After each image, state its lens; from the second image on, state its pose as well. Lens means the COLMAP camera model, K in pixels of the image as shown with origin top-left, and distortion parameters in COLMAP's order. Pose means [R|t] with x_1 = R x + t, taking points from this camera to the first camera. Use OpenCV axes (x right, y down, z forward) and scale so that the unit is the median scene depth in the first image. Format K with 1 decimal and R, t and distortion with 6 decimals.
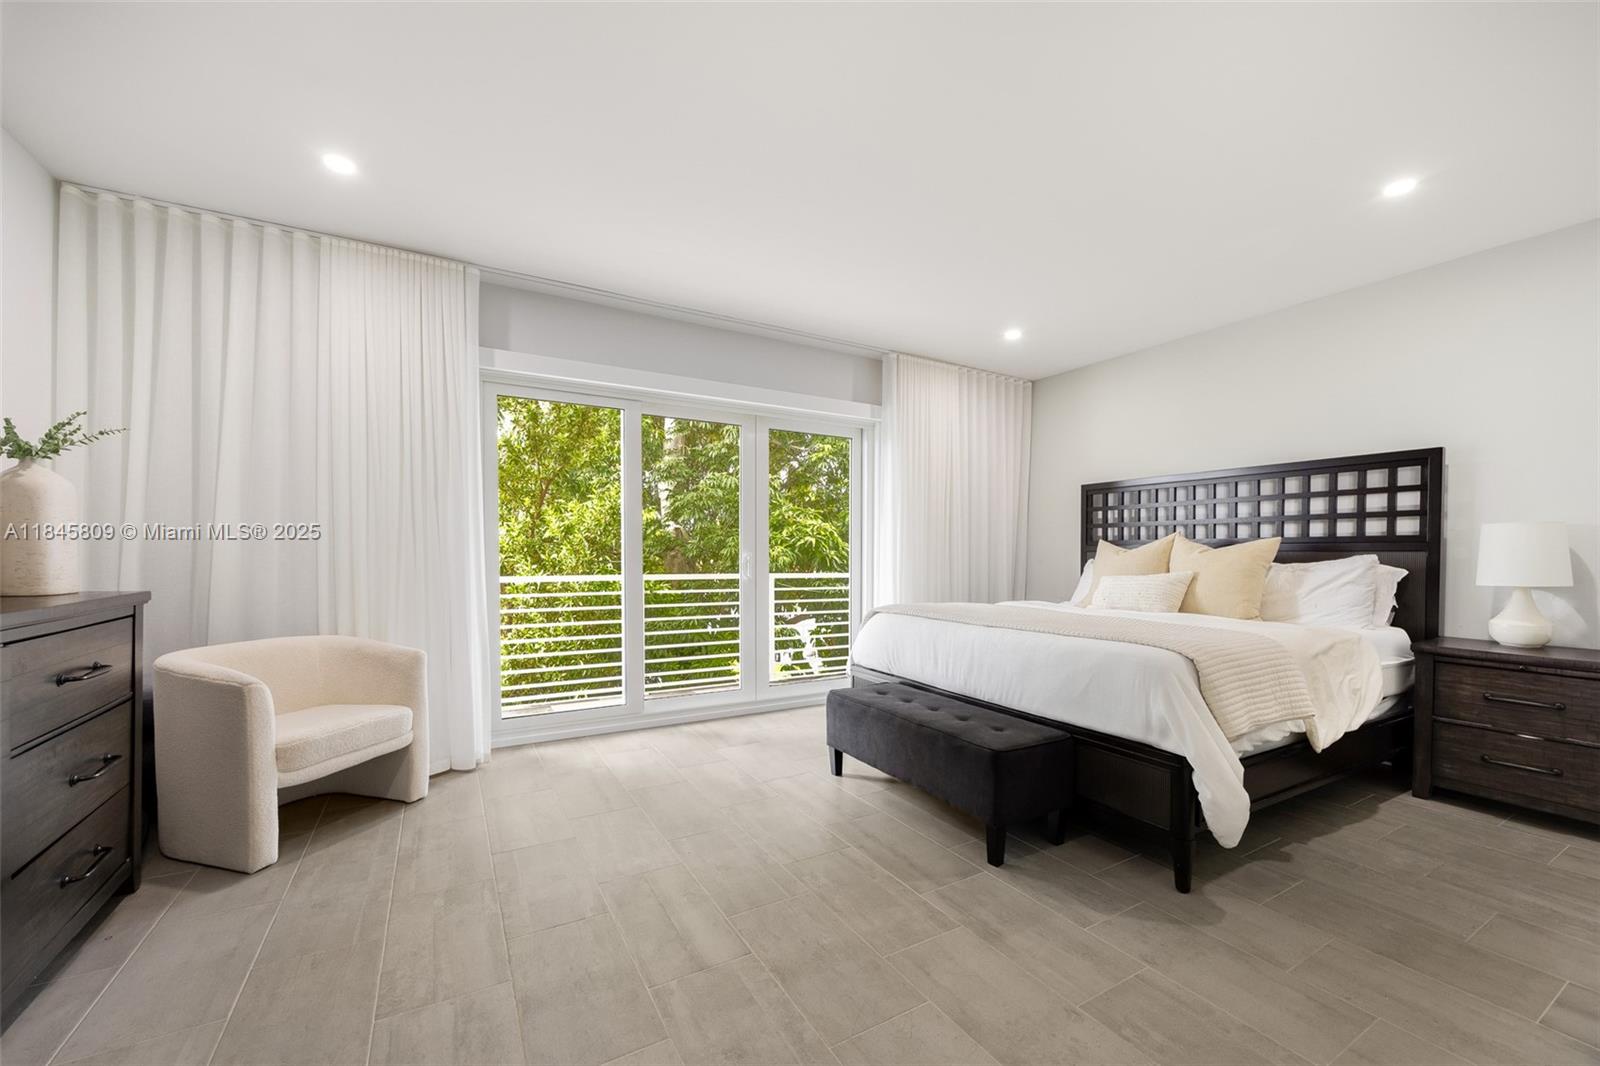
lens RADIAL K [[627.0, 0, 805.8], [0, 627.0, 546.7], [0, 0, 1]] dist [-0.001663, -0.000248]
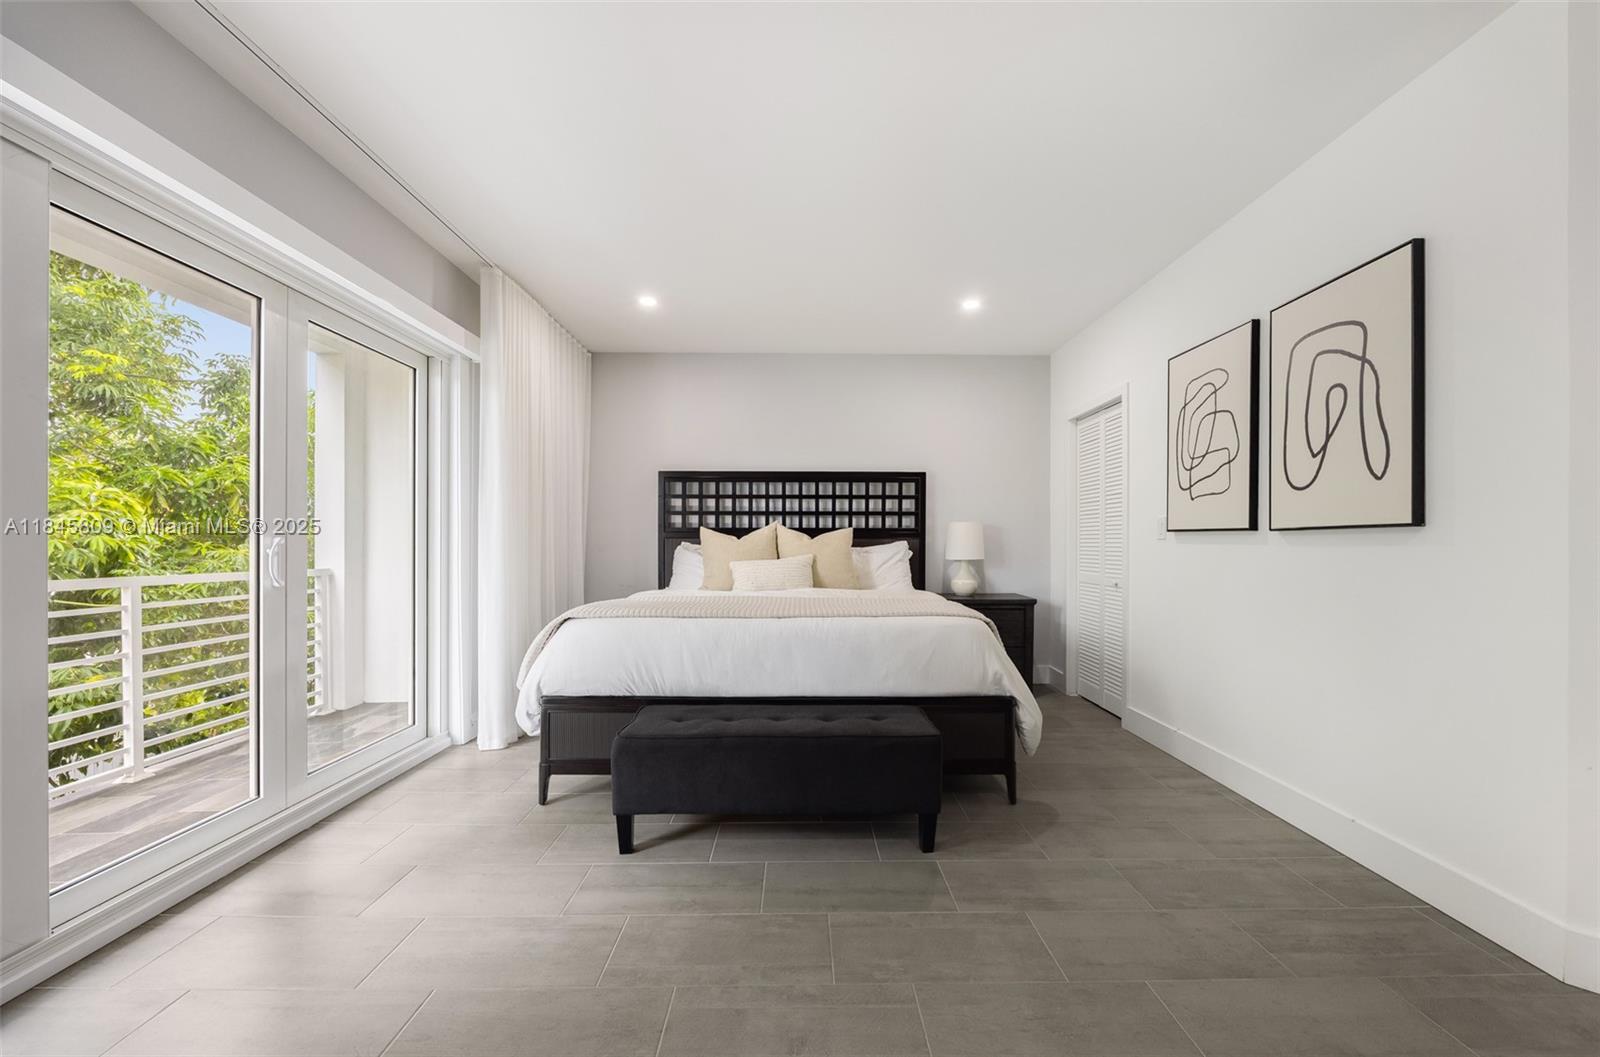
lens RADIAL K [[617.0, 0, 796.6], [0, 617.0, 542.4], [0, 0, 1]] dist [-0.009596, -0.000148]
pose [[0.496825, 0.000366, 0.867851, -0.468042], [-0.010207, 0.999933, 0.005421, 0.011115], [-0.867791, -0.011551, 0.496795, 0.506560]]
